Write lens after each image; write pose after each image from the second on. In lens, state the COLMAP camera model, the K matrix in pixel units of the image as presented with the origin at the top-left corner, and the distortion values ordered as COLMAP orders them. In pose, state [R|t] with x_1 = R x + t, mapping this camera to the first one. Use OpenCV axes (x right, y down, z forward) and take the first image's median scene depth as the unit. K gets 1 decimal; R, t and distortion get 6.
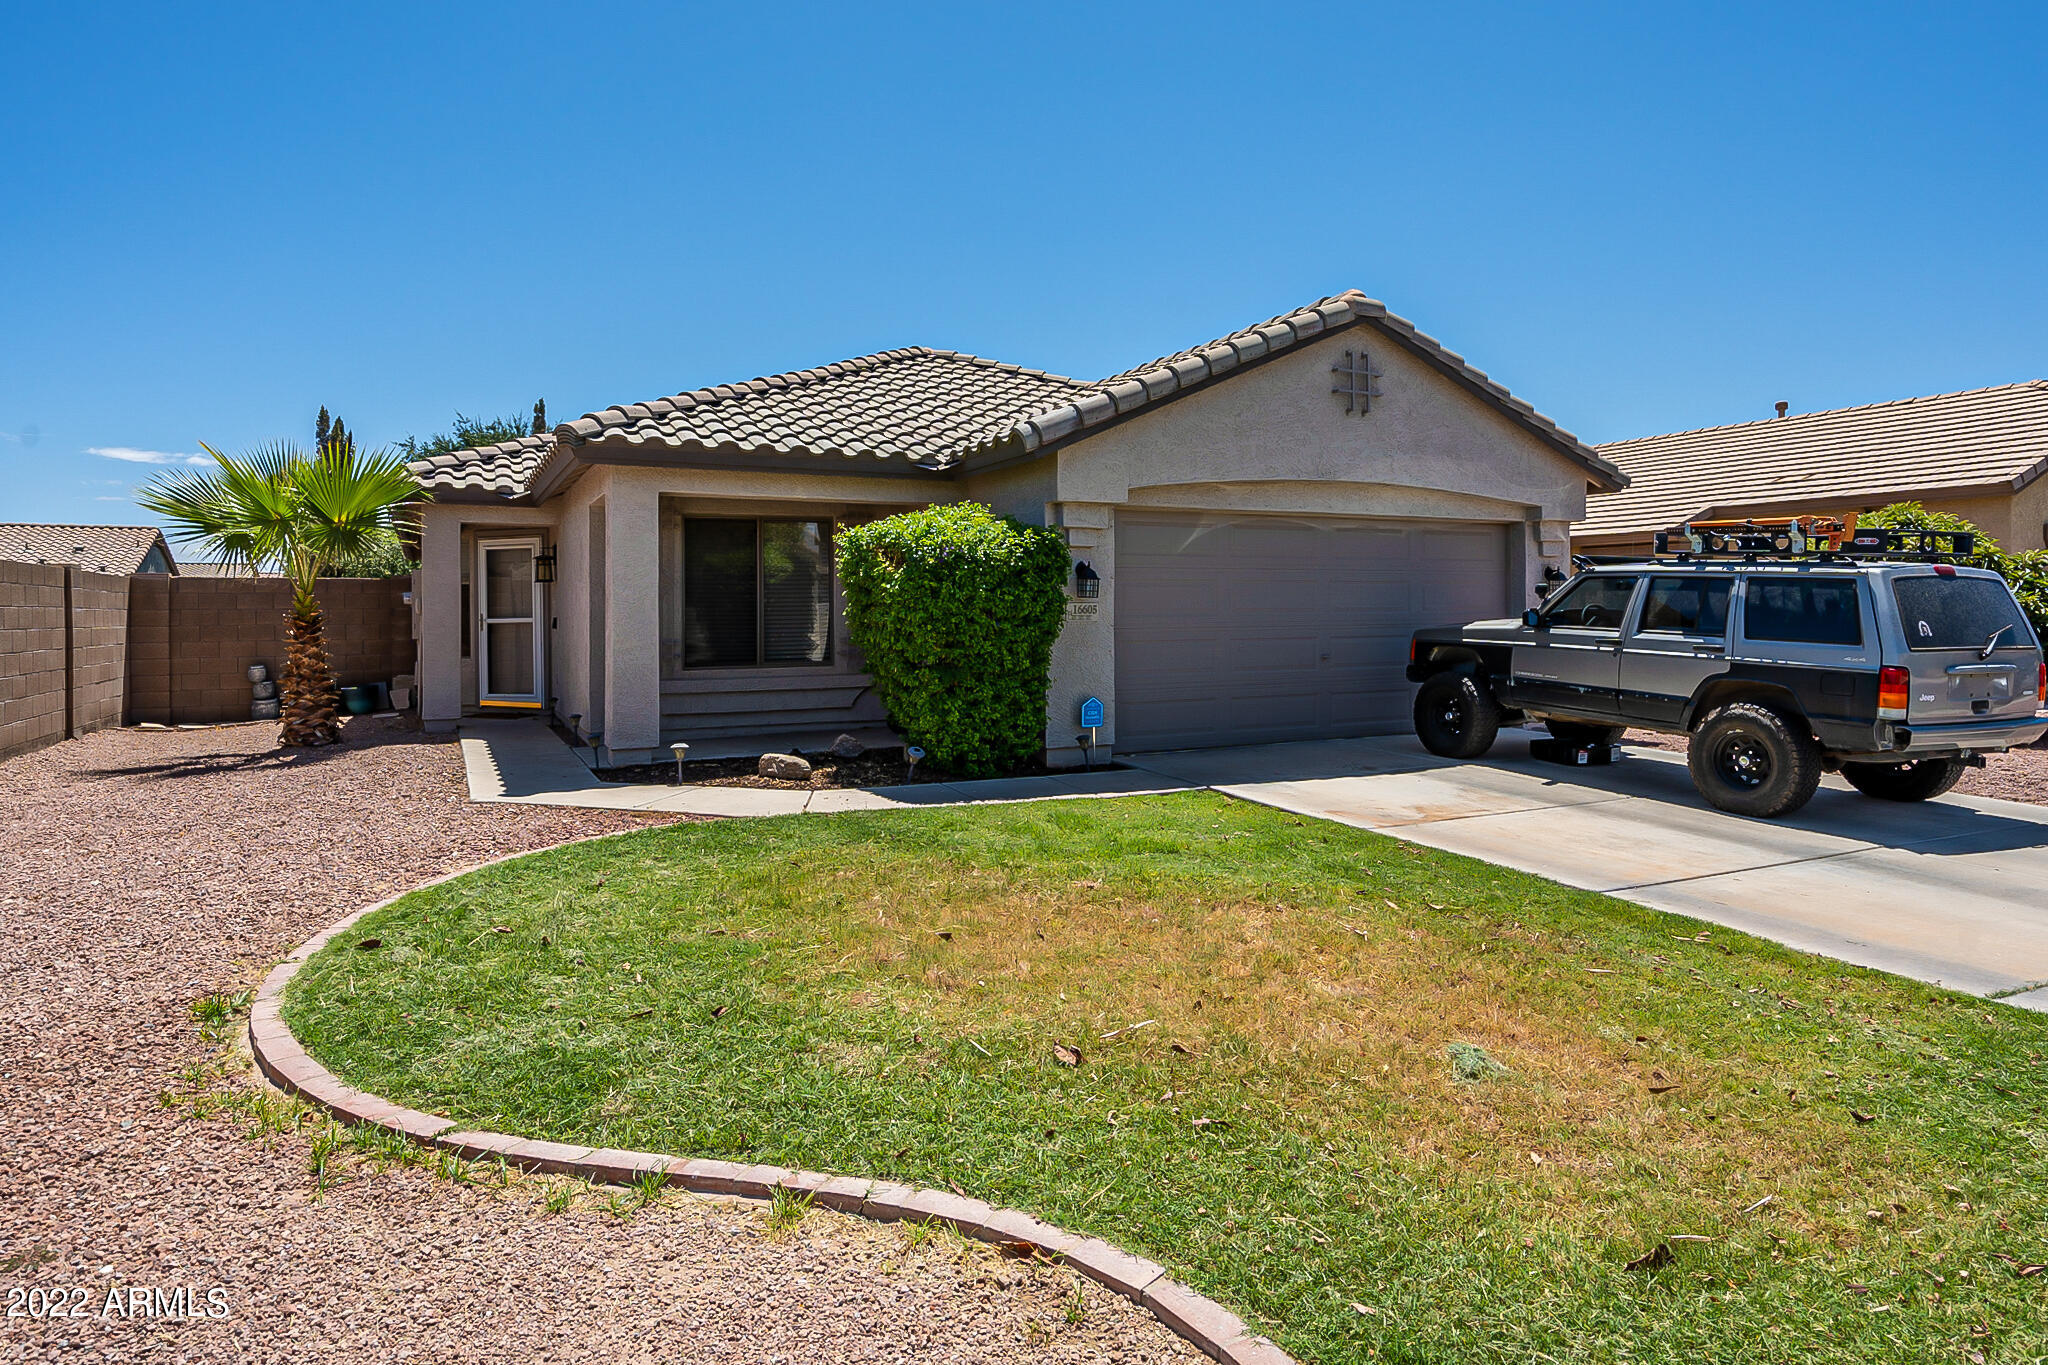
lens RADIAL K [[1190.6, 0, 1023.0], [0, 1190.6, 625.3], [0, 0, 1]] dist [-0.001711, 0.000155]
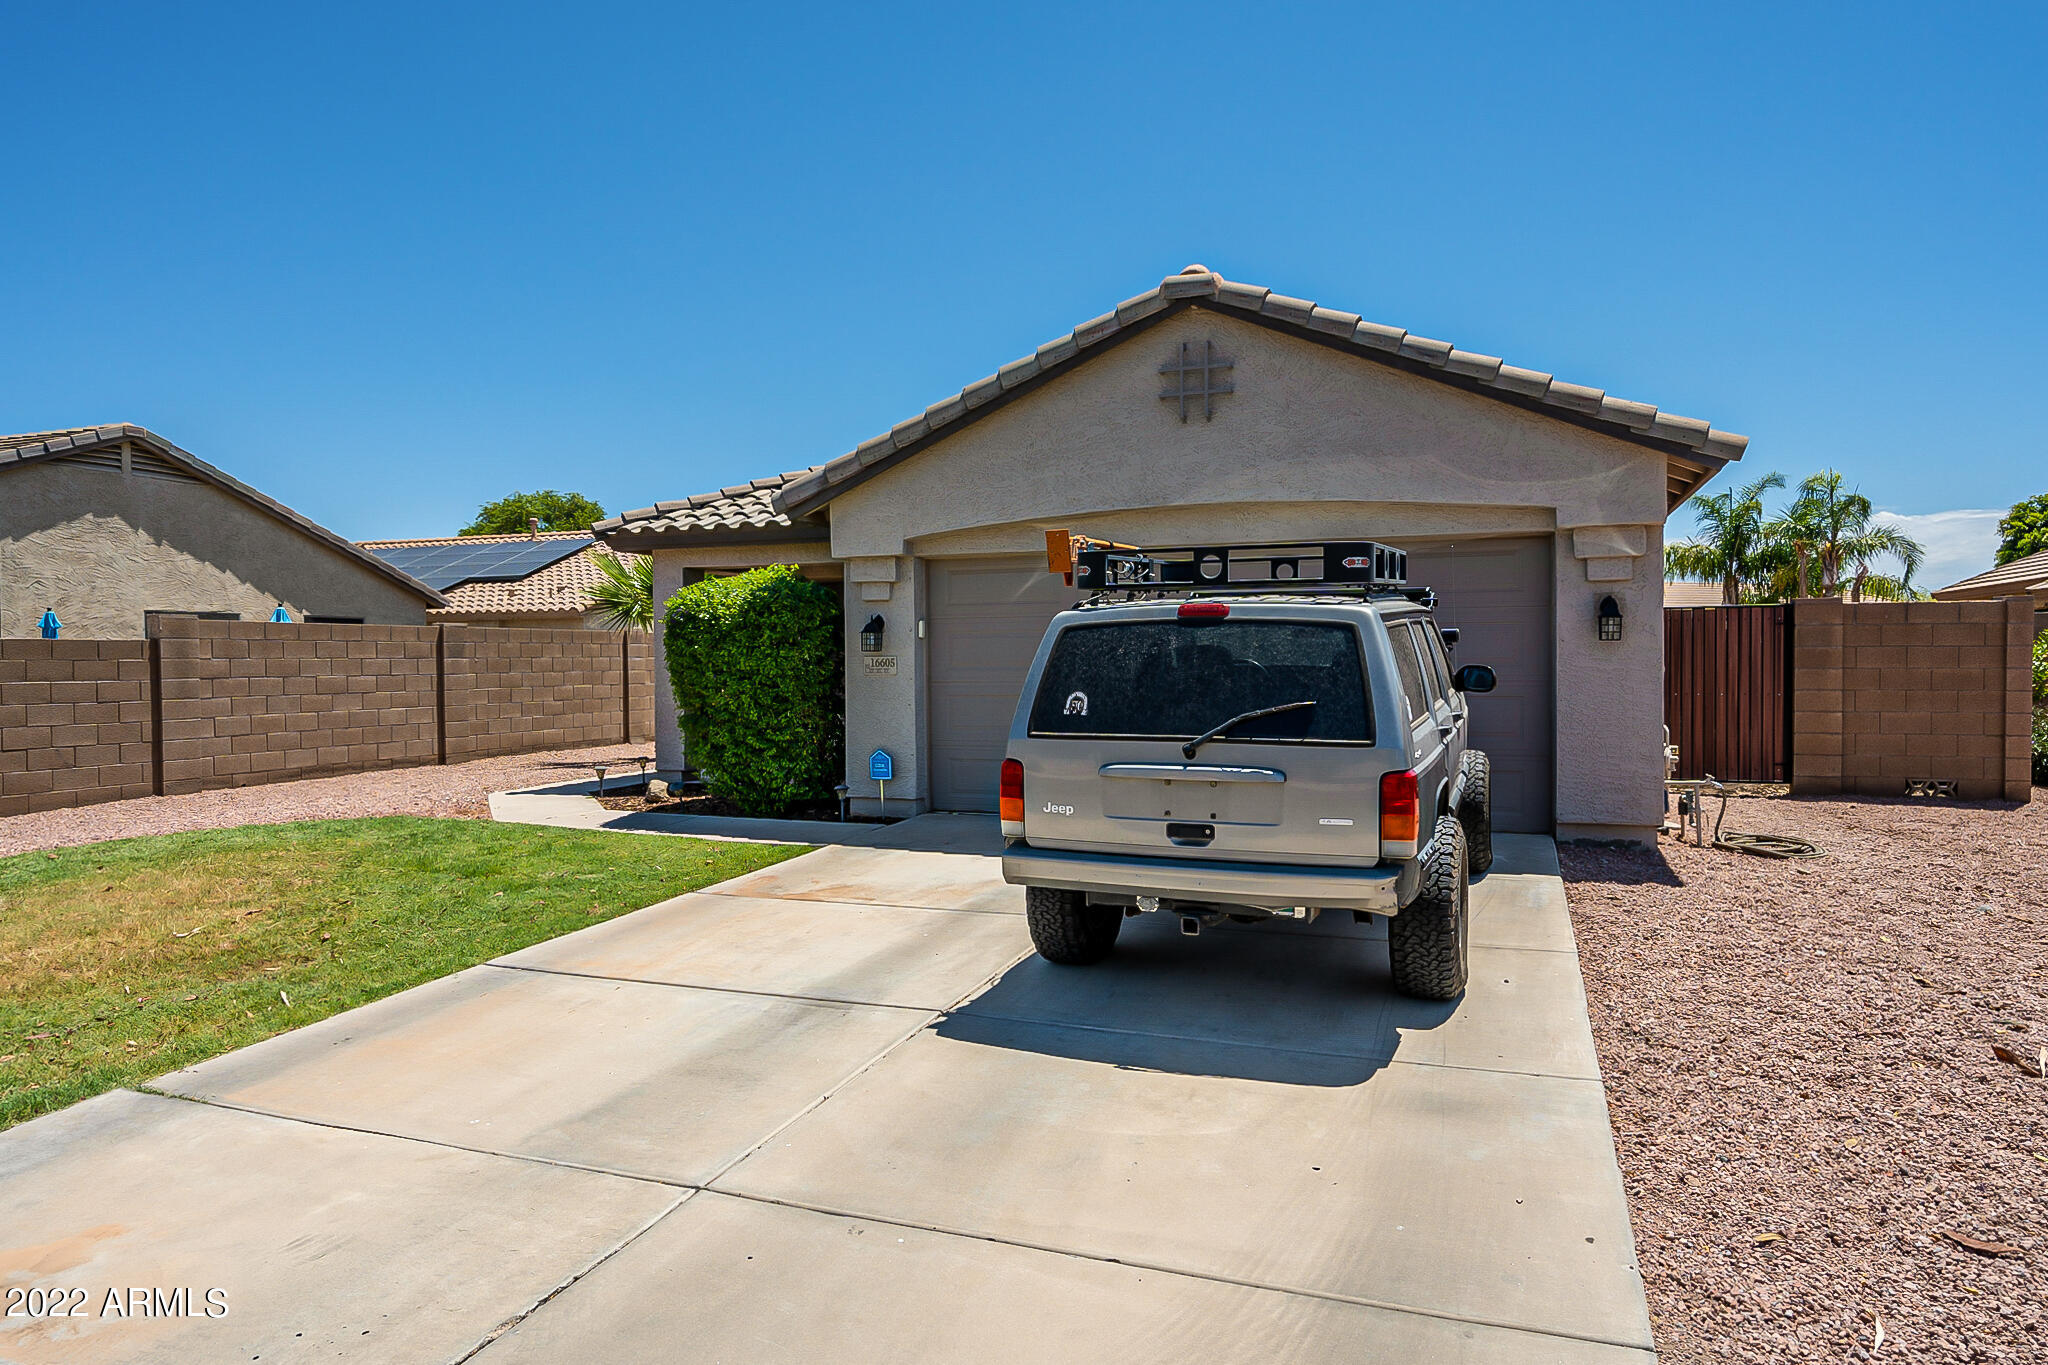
lens RADIAL K [[1237.7, 0, 1024.0], [0, 1237.7, 682.5], [0, 0, 1]] dist [0.002106, 0.000215]
pose [[0.682244, 0.015257, -0.730966, 0.790524], [-0.004232, 0.999848, 0.016920, -0.012941], [0.731113, -0.008450, 0.682204, 0.329341]]
